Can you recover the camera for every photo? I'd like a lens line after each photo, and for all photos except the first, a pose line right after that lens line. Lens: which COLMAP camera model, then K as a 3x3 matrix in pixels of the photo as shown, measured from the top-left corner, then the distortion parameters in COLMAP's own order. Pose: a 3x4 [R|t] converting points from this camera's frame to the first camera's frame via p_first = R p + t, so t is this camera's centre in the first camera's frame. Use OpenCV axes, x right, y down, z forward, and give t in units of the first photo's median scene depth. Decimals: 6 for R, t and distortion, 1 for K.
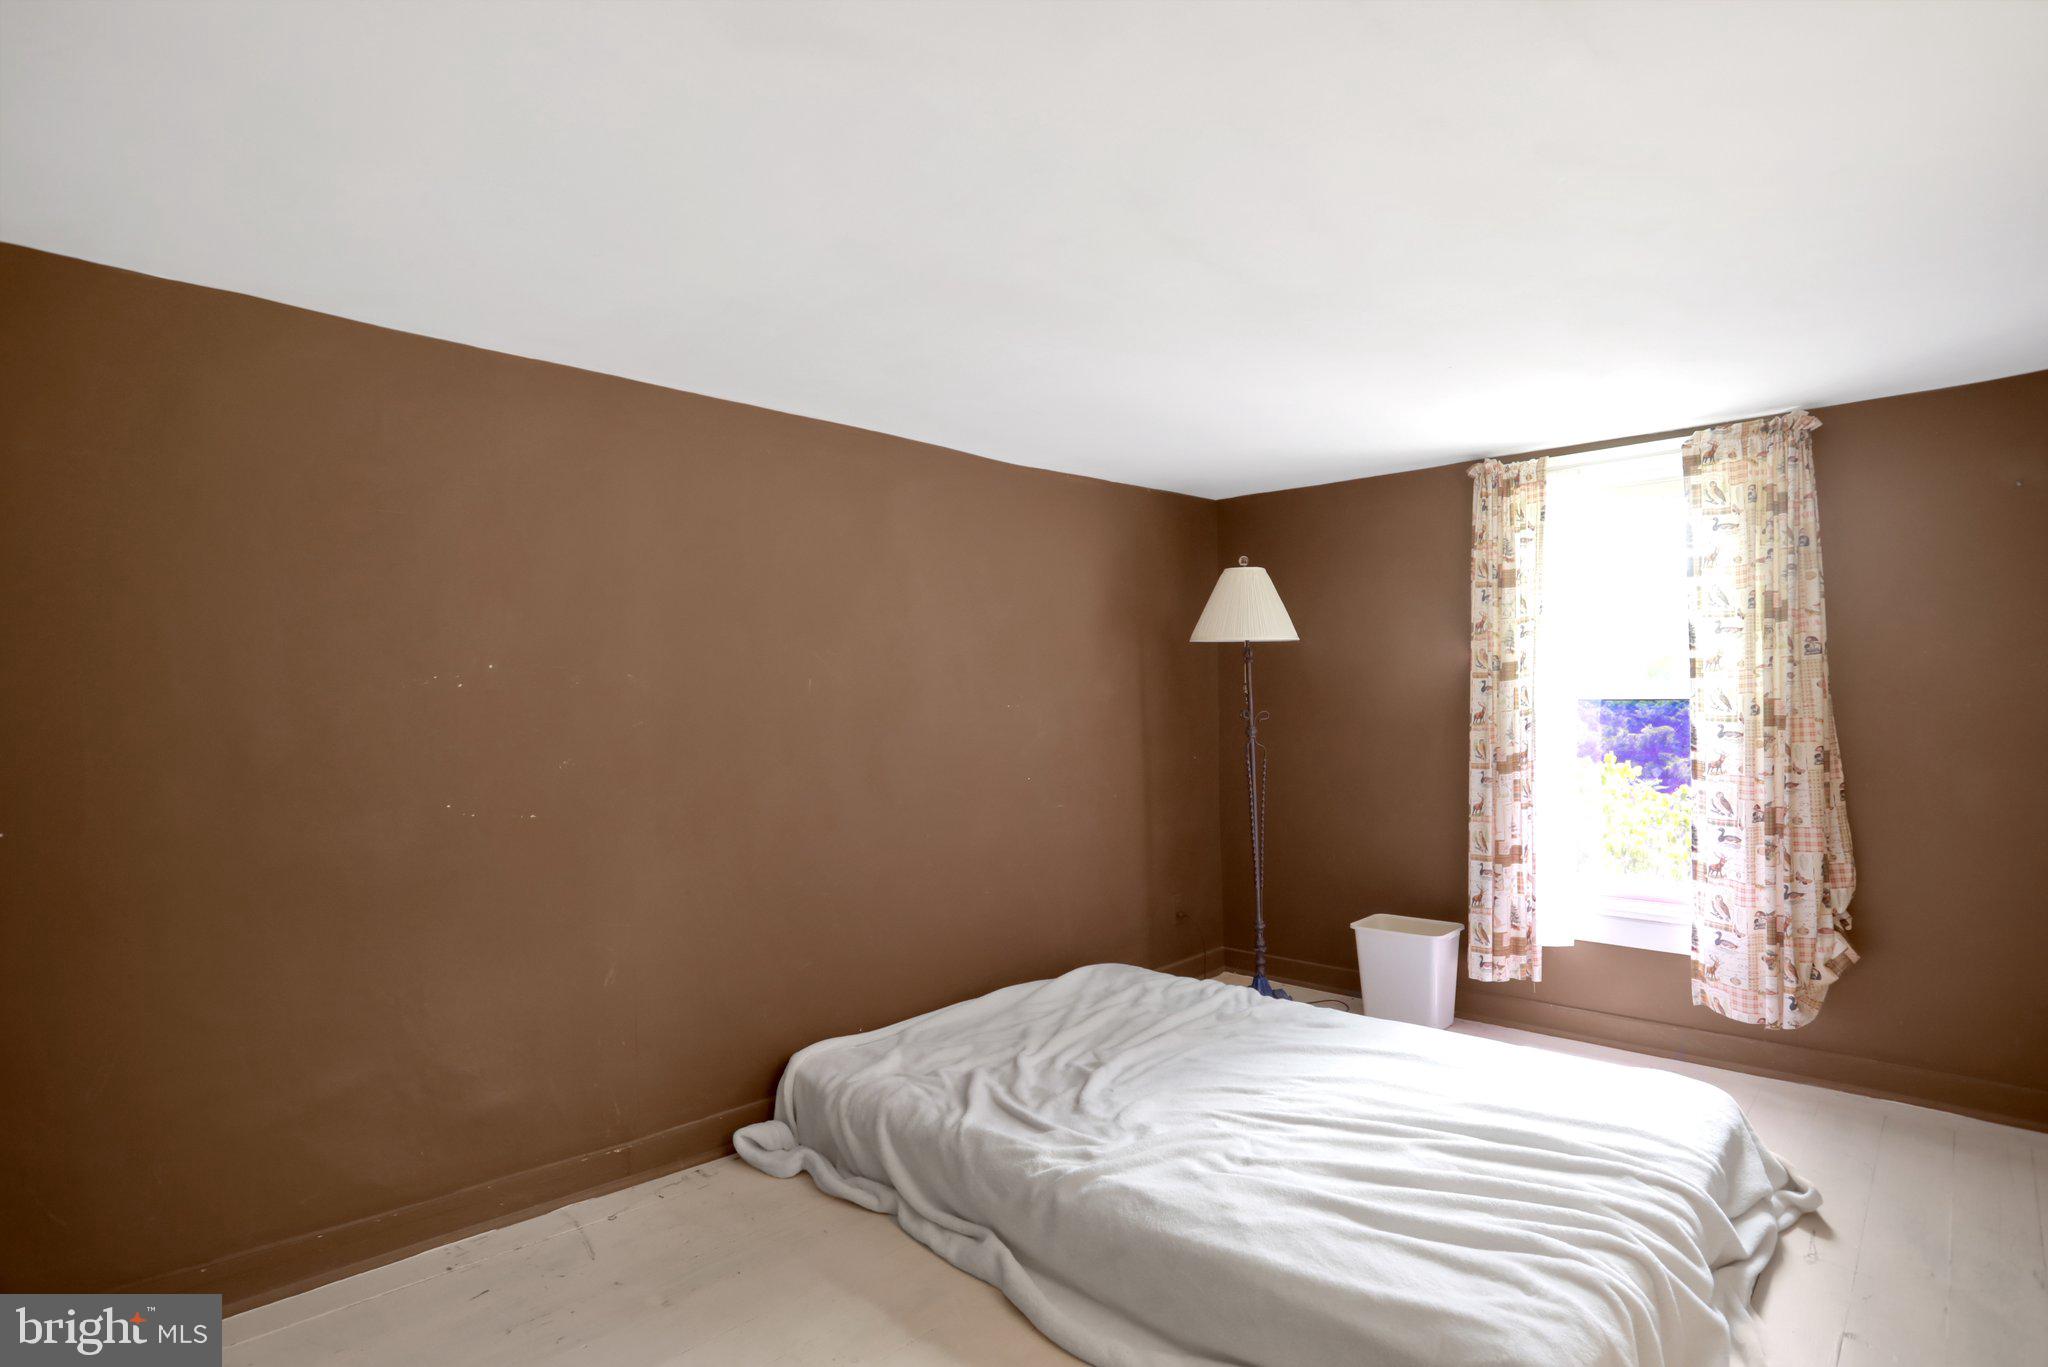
lens RADIAL K [[1004.9, 0, 1024.0], [0, 1004.9, 683.5], [0, 0, 1]] dist [-0.070146, 0.030061]
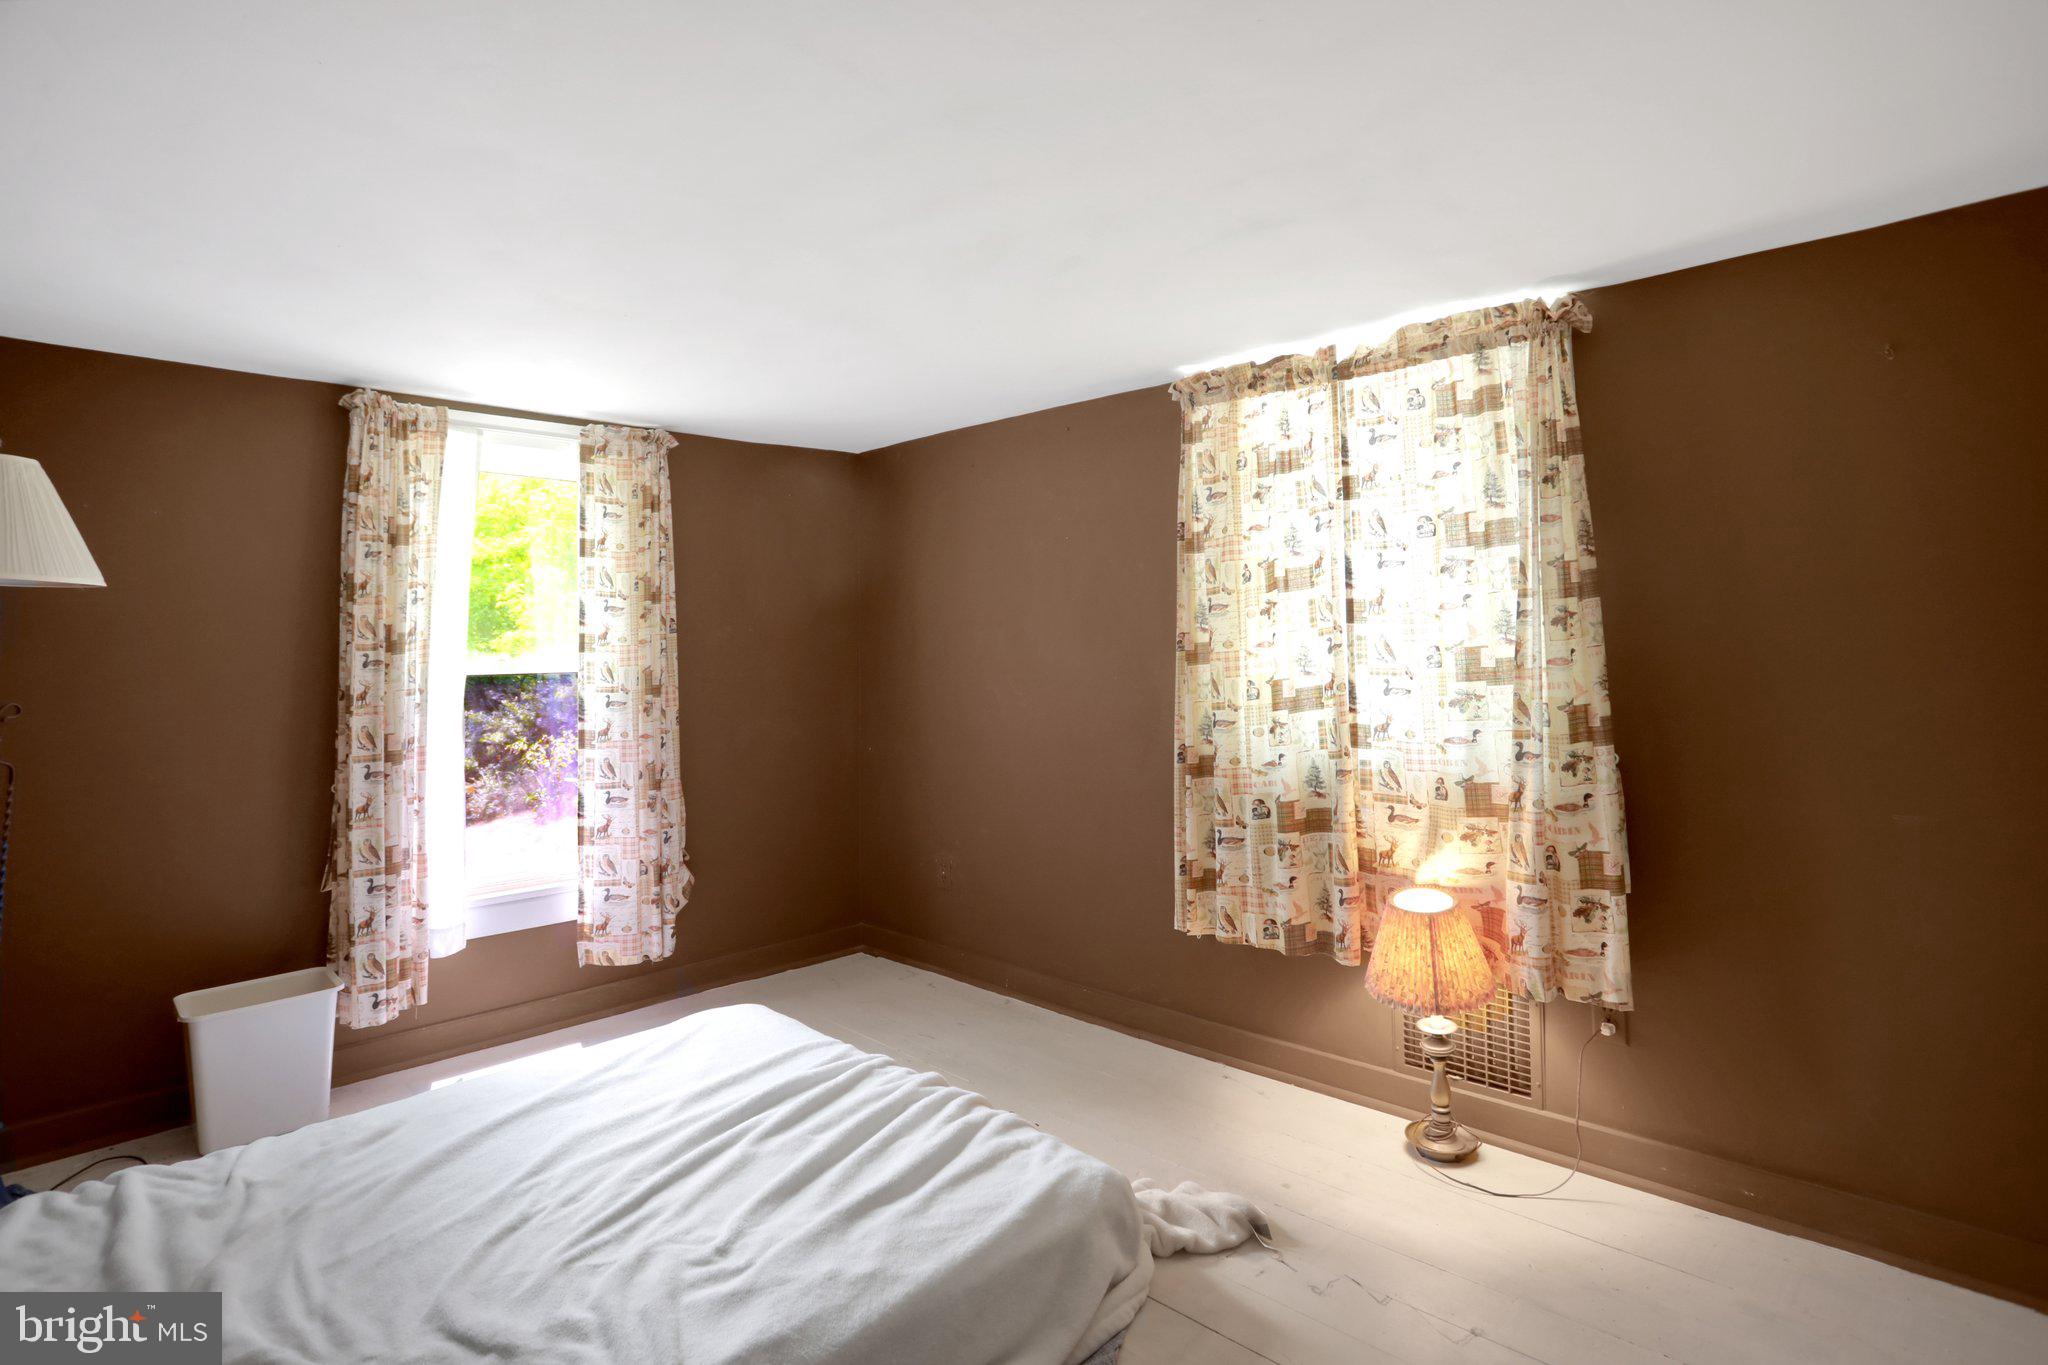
lens RADIAL K [[1036.3, 0, 1025.7], [0, 1036.3, 580.3], [0, 0, 1]] dist [-0.054392, 0.018509]
pose [[0.026778, 0.079927, 0.996441, -0.422761], [0.009941, 0.996728, -0.080218, 0.010482], [-0.999592, 0.012054, 0.025896, 0.497901]]
